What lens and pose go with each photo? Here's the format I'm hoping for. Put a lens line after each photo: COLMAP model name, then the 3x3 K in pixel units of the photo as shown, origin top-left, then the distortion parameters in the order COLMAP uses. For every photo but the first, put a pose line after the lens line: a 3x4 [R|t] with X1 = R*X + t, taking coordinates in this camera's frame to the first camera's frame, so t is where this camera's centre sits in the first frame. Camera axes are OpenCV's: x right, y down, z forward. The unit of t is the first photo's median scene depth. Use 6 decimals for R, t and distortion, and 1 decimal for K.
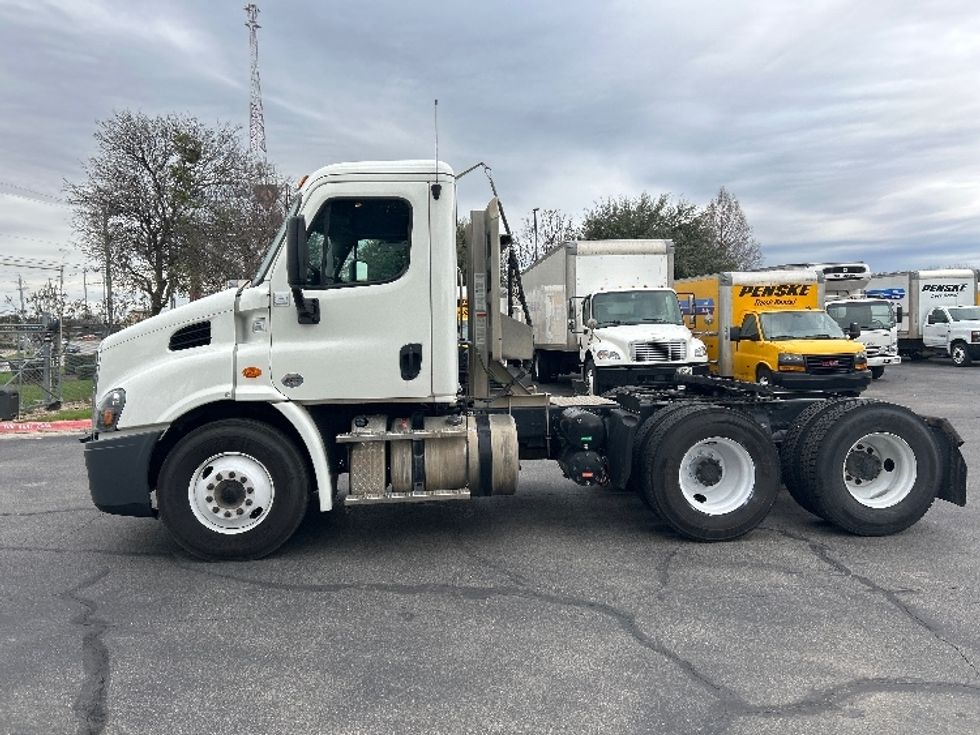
lens RADIAL K [[758.0, 0, 481.8], [0, 758.0, 366.5], [0, 0, 1]] dist [0.031290, -0.001808]
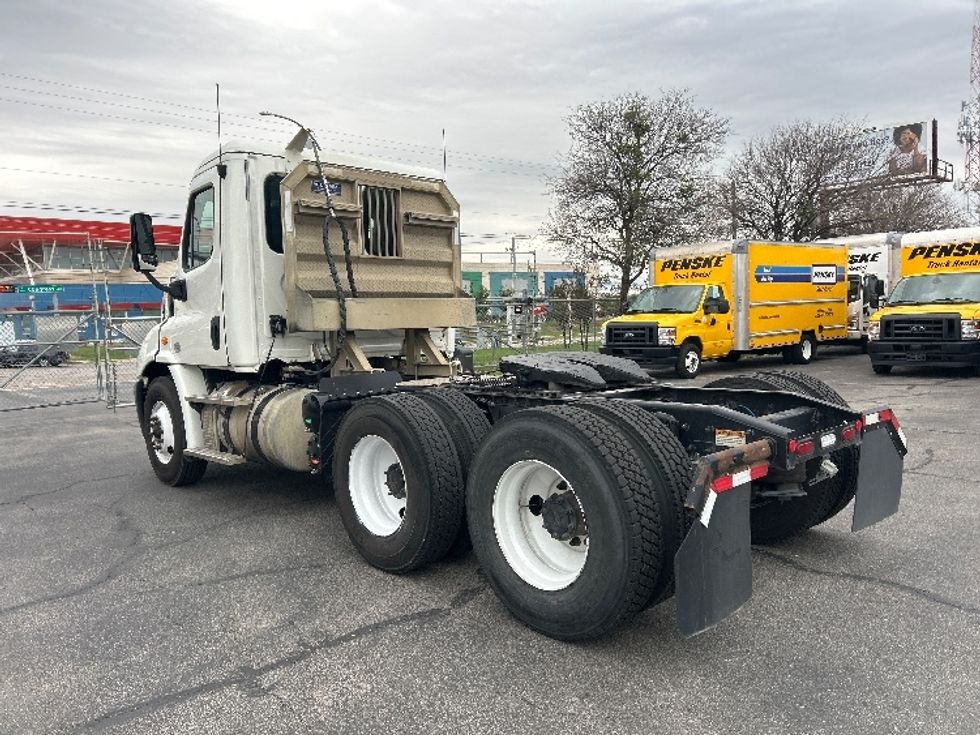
lens RADIAL K [[738.9, 0, 500.0], [0, 738.9, 374.7], [0, 0, 1]] dist [0.004369, 0.001908]
pose [[0.634420, 0.060844, -0.770590, 0.981521], [-0.011841, 0.997545, 0.069015, -0.025078], [0.772898, -0.034660, 0.633583, 0.636476]]
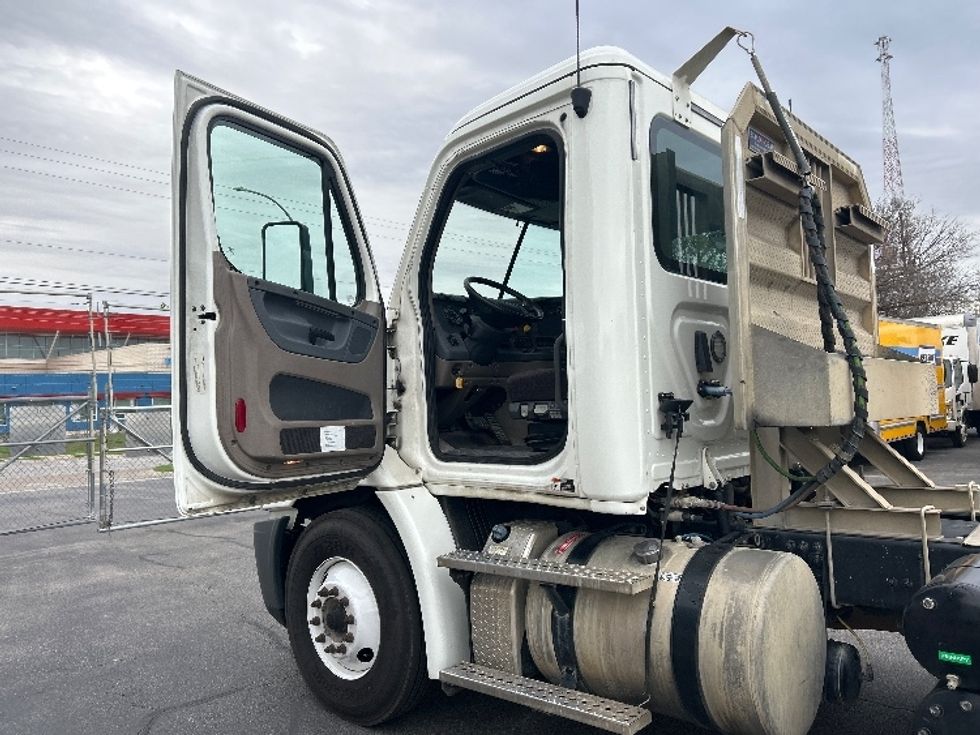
lens RADIAL K [[745.1, 0, 490.0], [0, 745.1, 367.5], [0, 0, 1]] dist [0.000266, -0.000738]
pose [[0.689066, -0.041289, -0.723521, 0.252504], [-0.008567, 0.997842, -0.065102, -0.015805], [0.724648, 0.051058, 0.687225, 0.612069]]
